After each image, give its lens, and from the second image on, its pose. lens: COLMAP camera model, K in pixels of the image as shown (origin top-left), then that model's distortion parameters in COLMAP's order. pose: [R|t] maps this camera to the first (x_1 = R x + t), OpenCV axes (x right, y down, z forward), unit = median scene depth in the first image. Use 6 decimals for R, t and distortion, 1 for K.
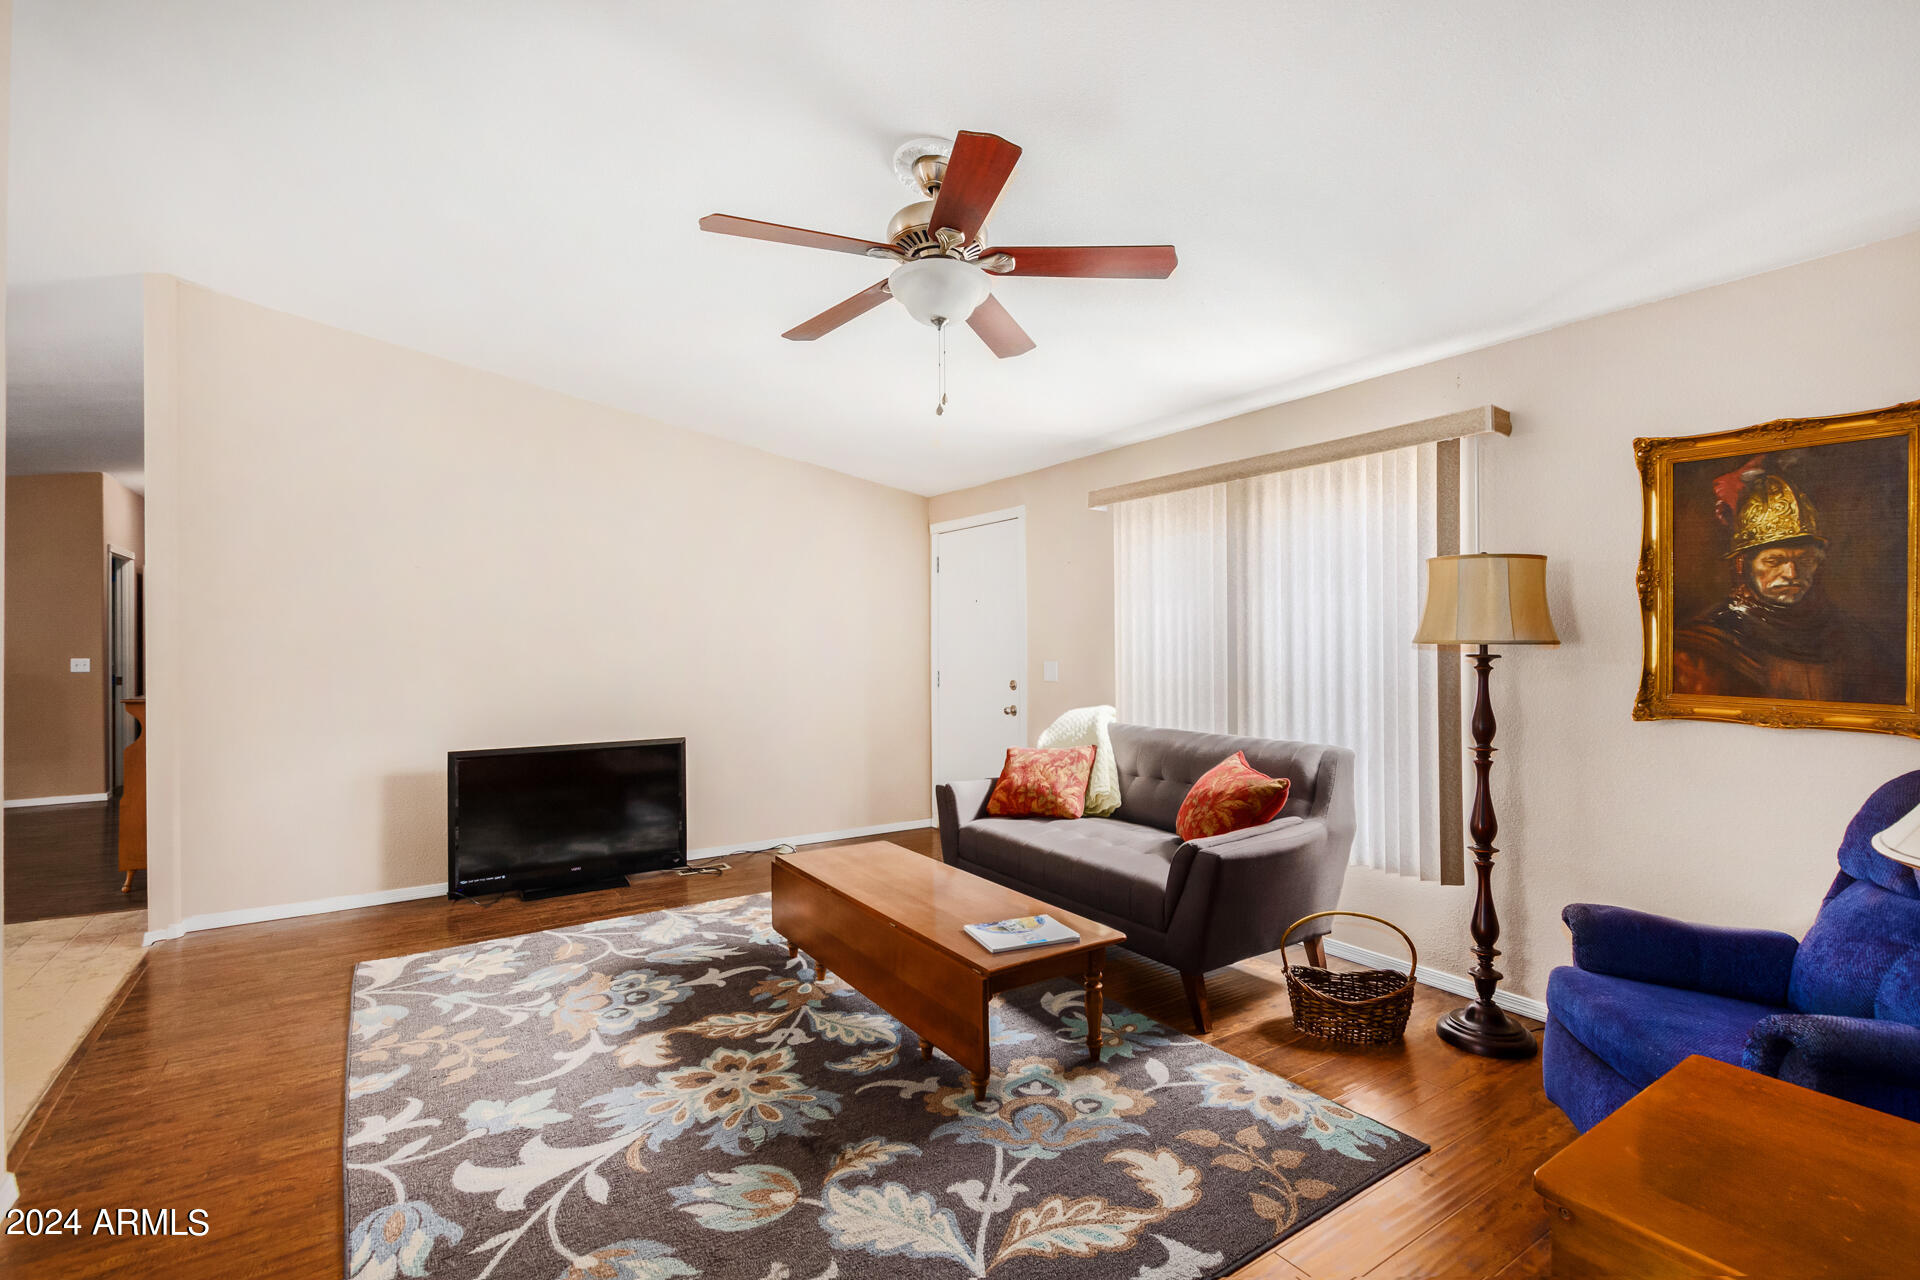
lens RADIAL K [[874.1, 0, 967.9], [0, 874.1, 640.9], [0, 0, 1]] dist [0.003247, -0.001805]
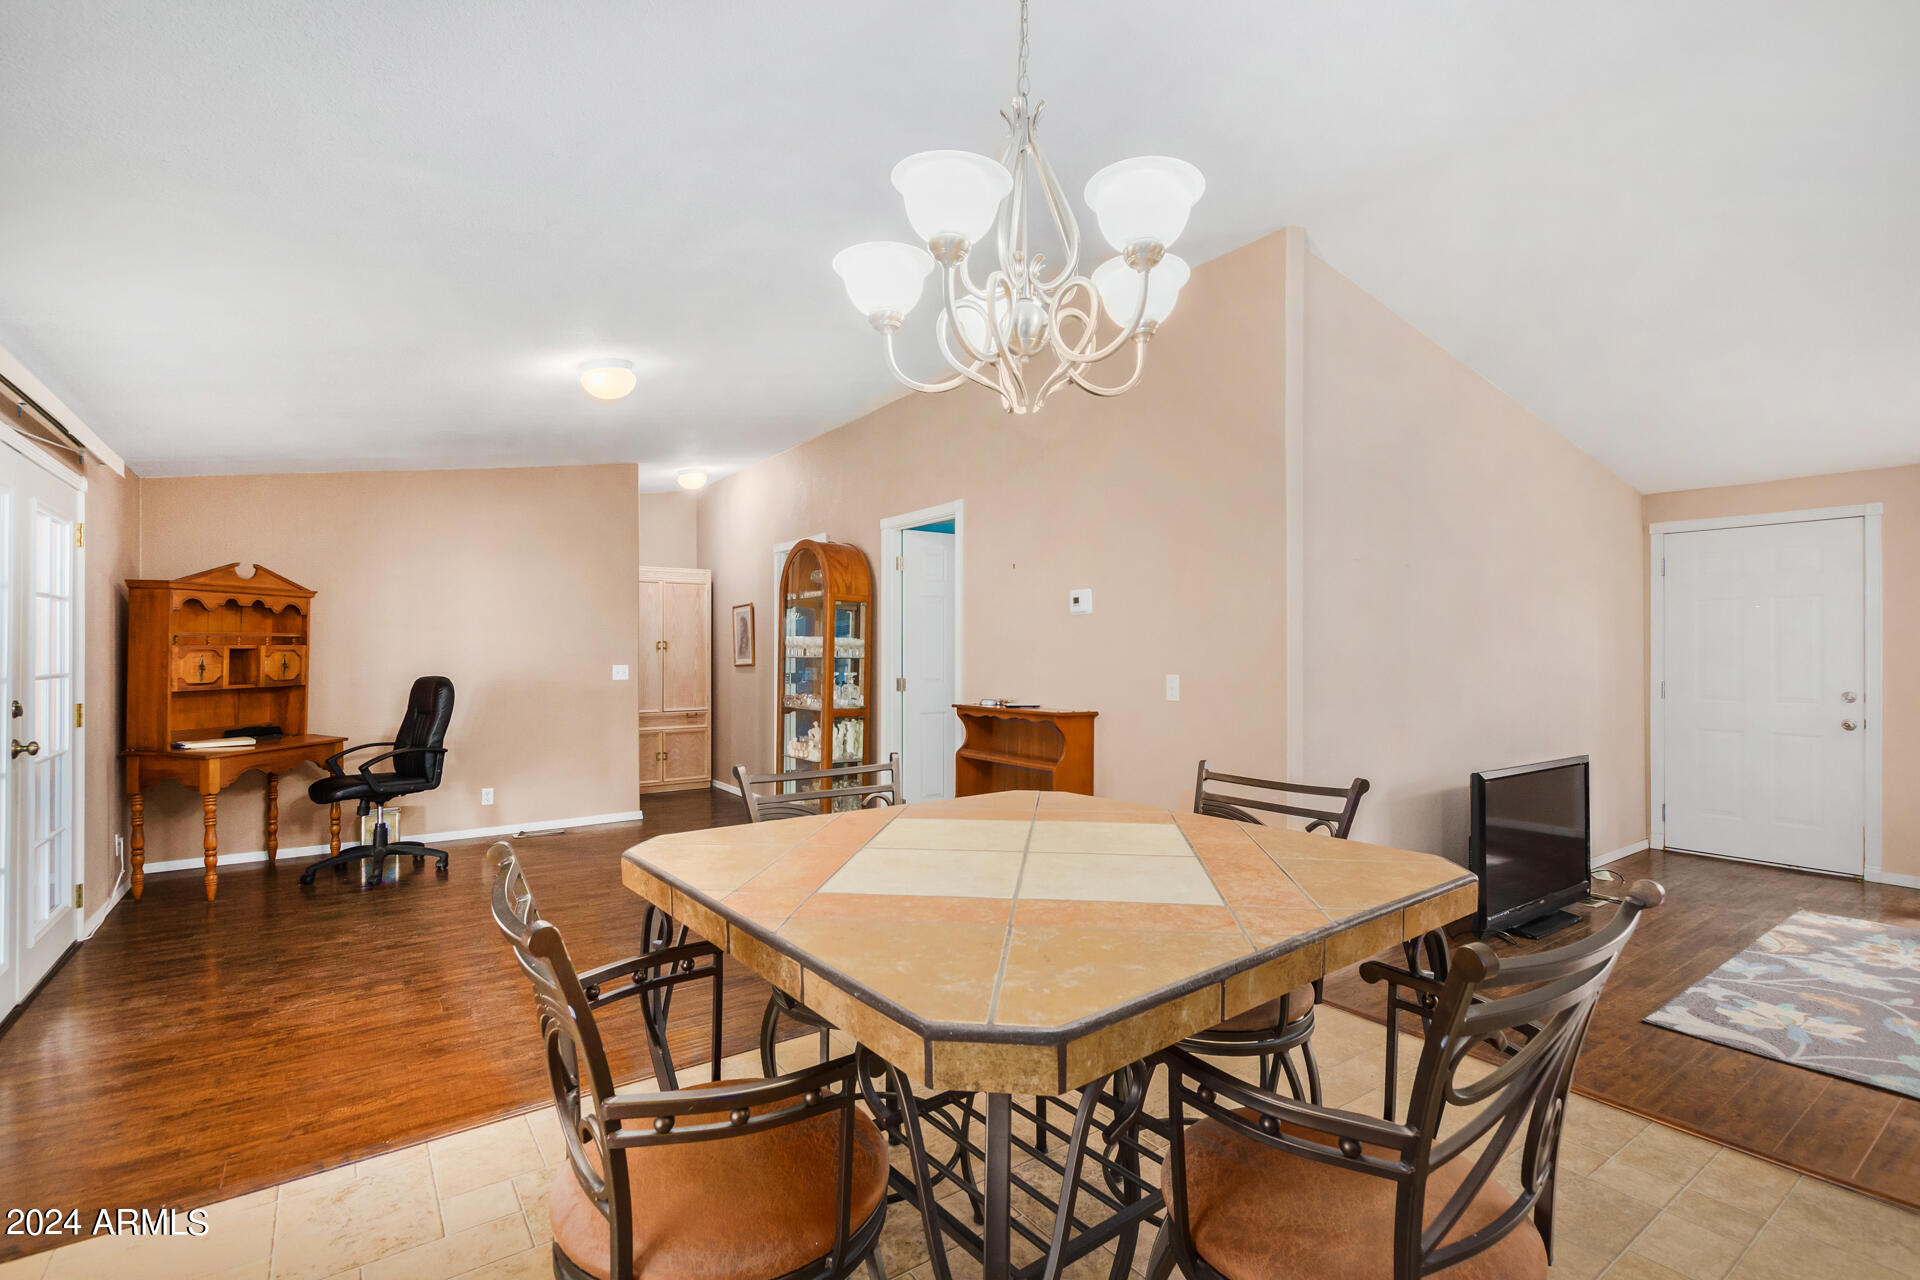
lens RADIAL K [[874.1, 0, 955.4], [0, 874.1, 648.6], [0, 0, 1]] dist [0.003247, -0.001805]
pose [[0.999848, 0.001420, 0.017380, -1.832312], [-0.001481, 0.999993, 0.003513, -0.005566], [-0.017375, -0.003538, 0.999843, 0.180874]]
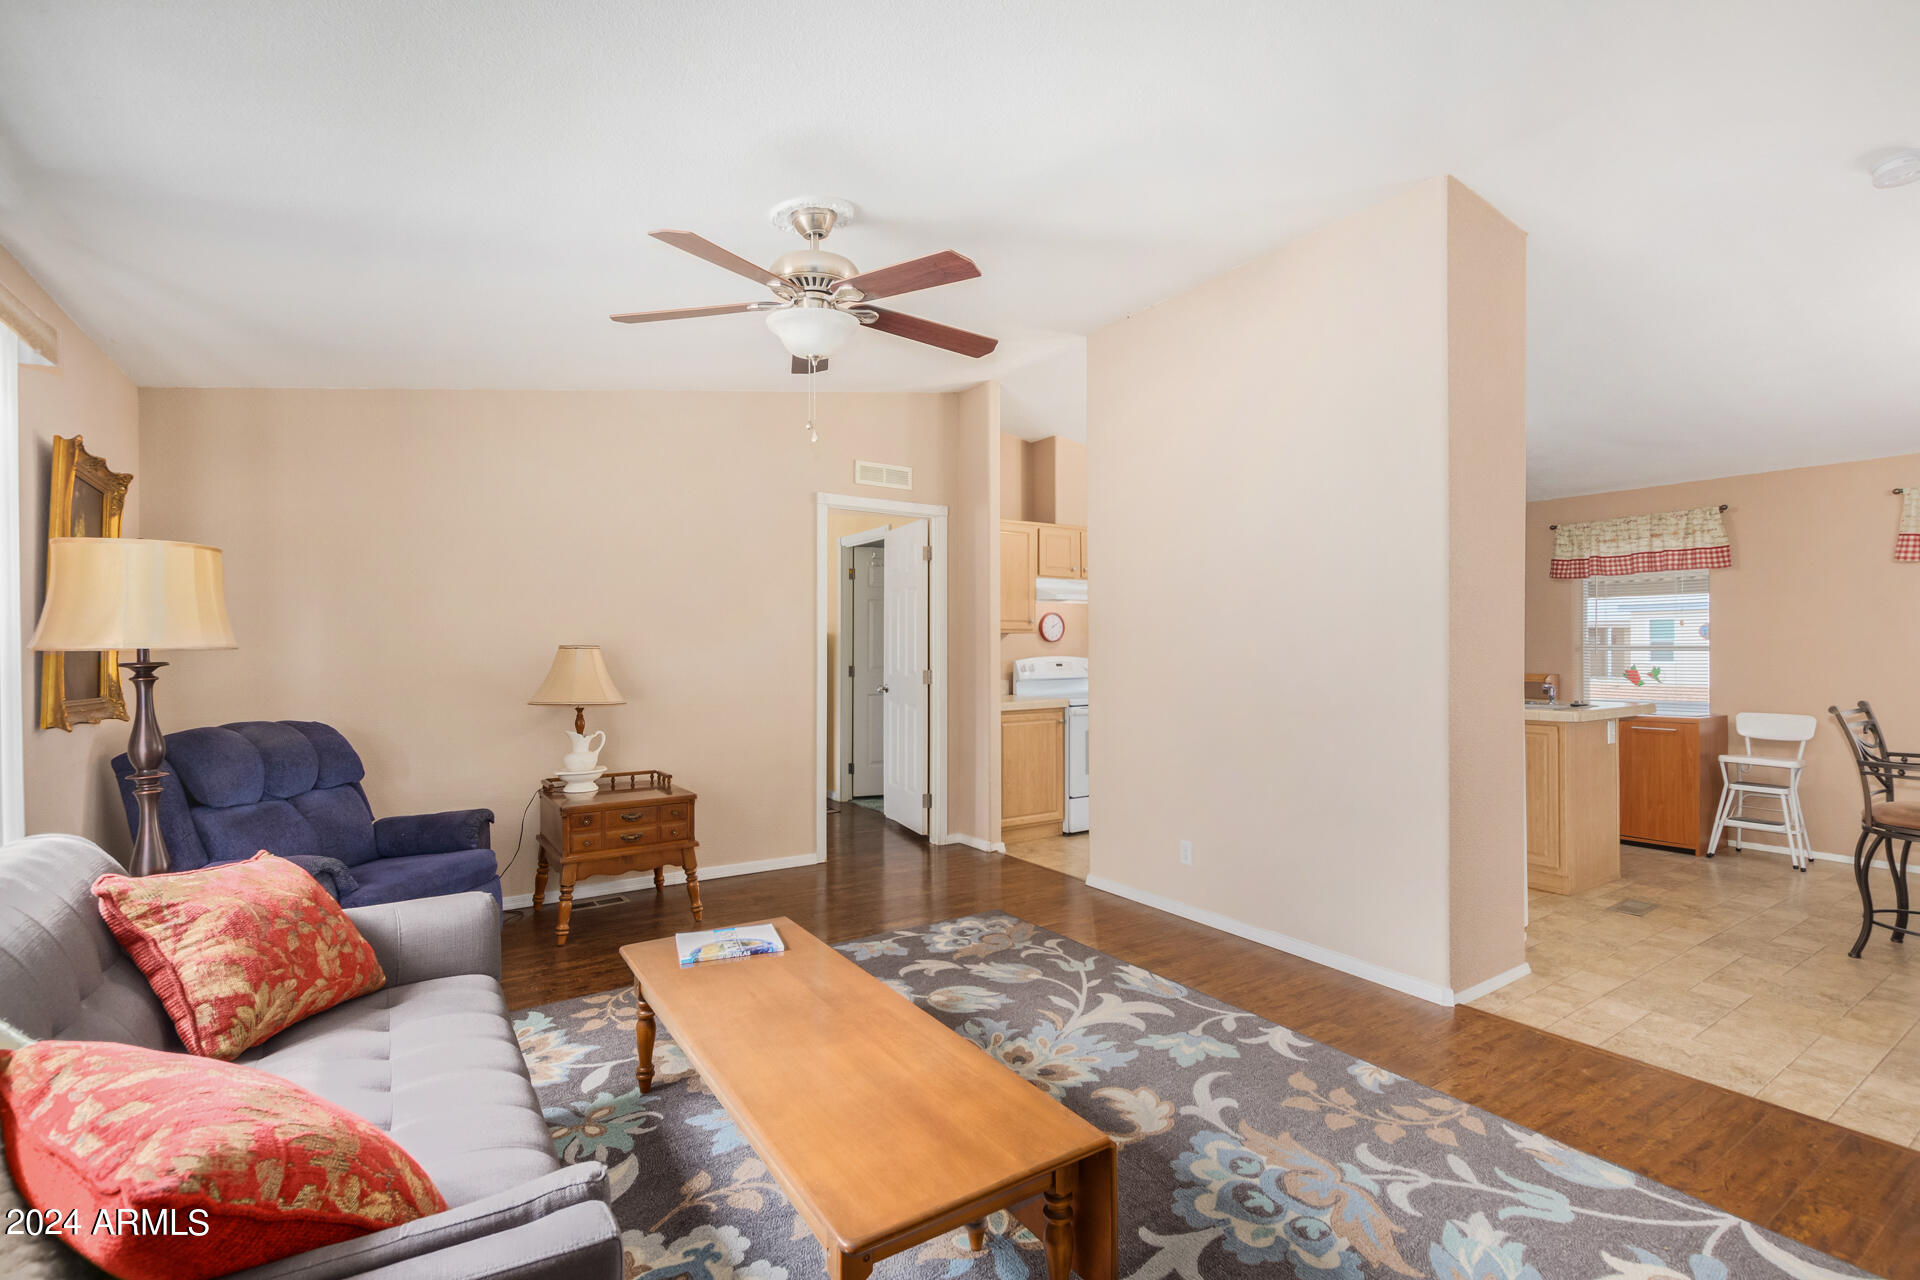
lens RADIAL K [[874.1, 0, 958.2], [0, 874.1, 638.2], [0, 0, 1]] dist [0.003247, -0.001805]
pose [[-0.999832, 0.007157, 0.016868, -0.208296], [0.006889, 0.999850, -0.015909, 0.010717], [-0.016979, -0.015790, -0.999731, 1.929150]]
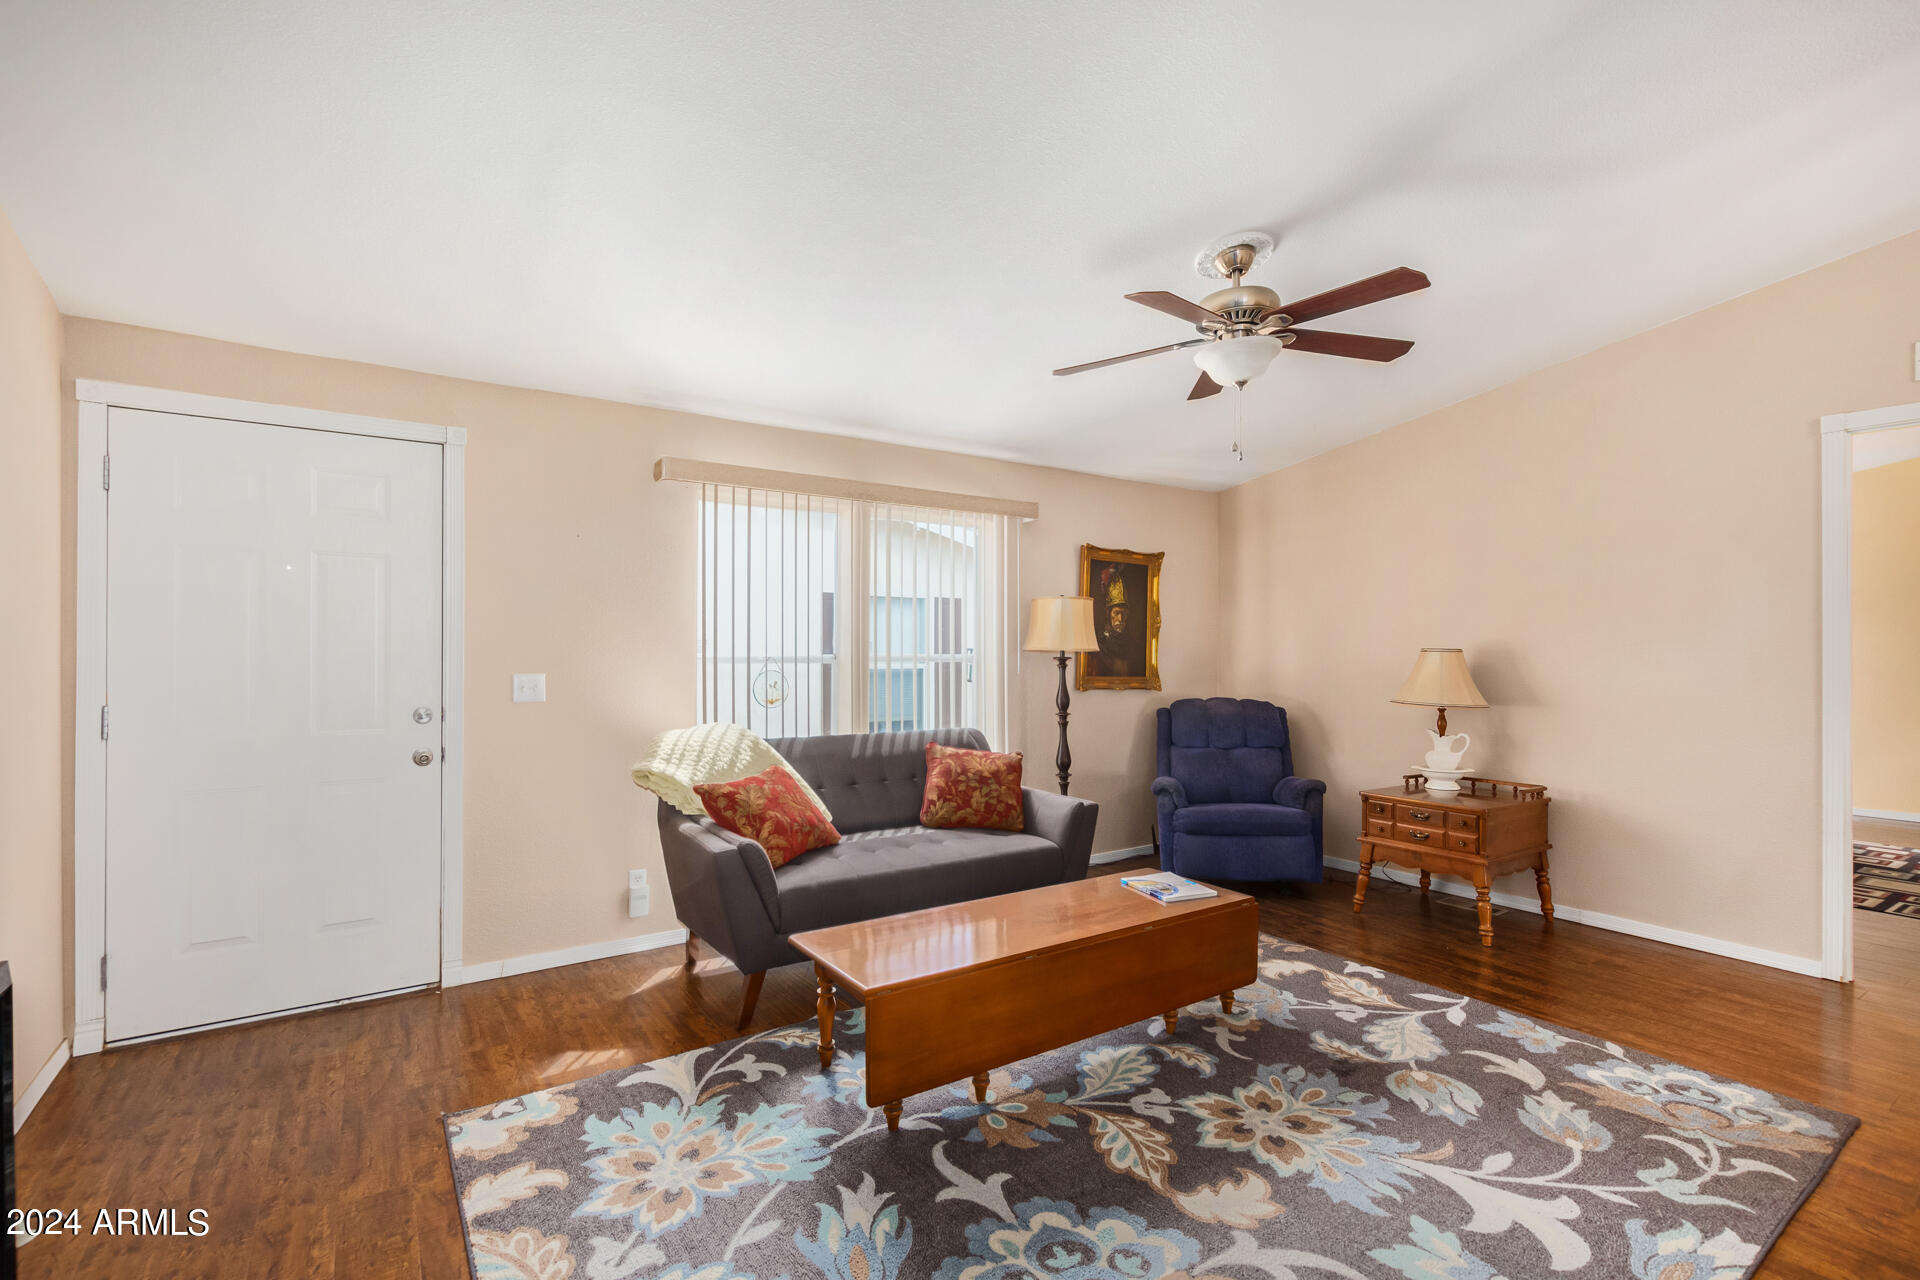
lens RADIAL K [[874.1, 0, 972.1], [0, 874.1, 648.0], [0, 0, 1]] dist [0.003247, -0.001805]
pose [[-0.007867, 0.006595, 0.999947, -1.128078], [-0.007174, 0.999952, -0.006652, 0.010756], [-0.999943, -0.007226, -0.007819, 1.254498]]
